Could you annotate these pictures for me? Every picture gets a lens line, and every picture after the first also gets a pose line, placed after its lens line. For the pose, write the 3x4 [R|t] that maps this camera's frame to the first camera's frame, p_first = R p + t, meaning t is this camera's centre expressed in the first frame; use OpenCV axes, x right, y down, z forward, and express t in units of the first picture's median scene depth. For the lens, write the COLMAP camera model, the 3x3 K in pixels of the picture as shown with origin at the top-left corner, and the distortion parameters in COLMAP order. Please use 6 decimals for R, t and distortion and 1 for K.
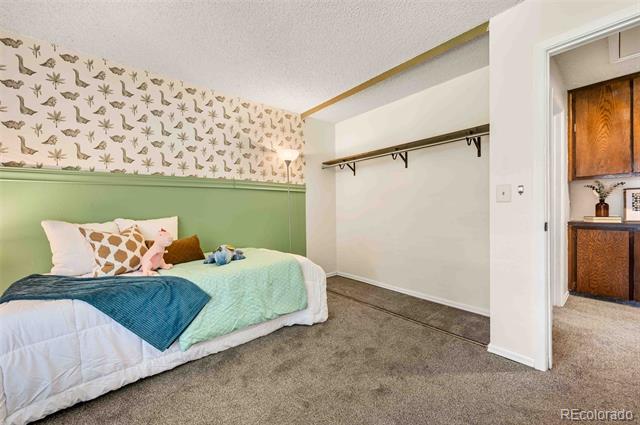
lens RADIAL K [[257.4, 0, 317.5], [0, 257.4, 209.8], [0, 0, 1]] dist [0.002675, 0.000583]
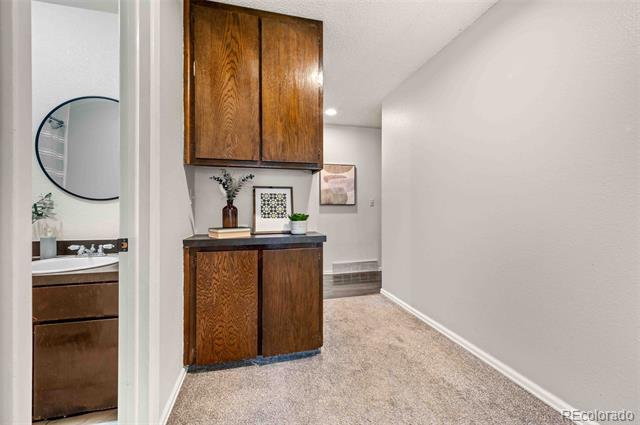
lens RADIAL K [[257.4, 0, 317.5], [0, 257.4, 209.8], [0, 0, 1]] dist [0.002675, 0.000583]
pose [[0.453332, 0.012898, 0.891248, 0.640658], [0.003148, 0.999866, -0.016072, -0.006796], [-0.891336, 0.010092, 0.453231, 0.527856]]
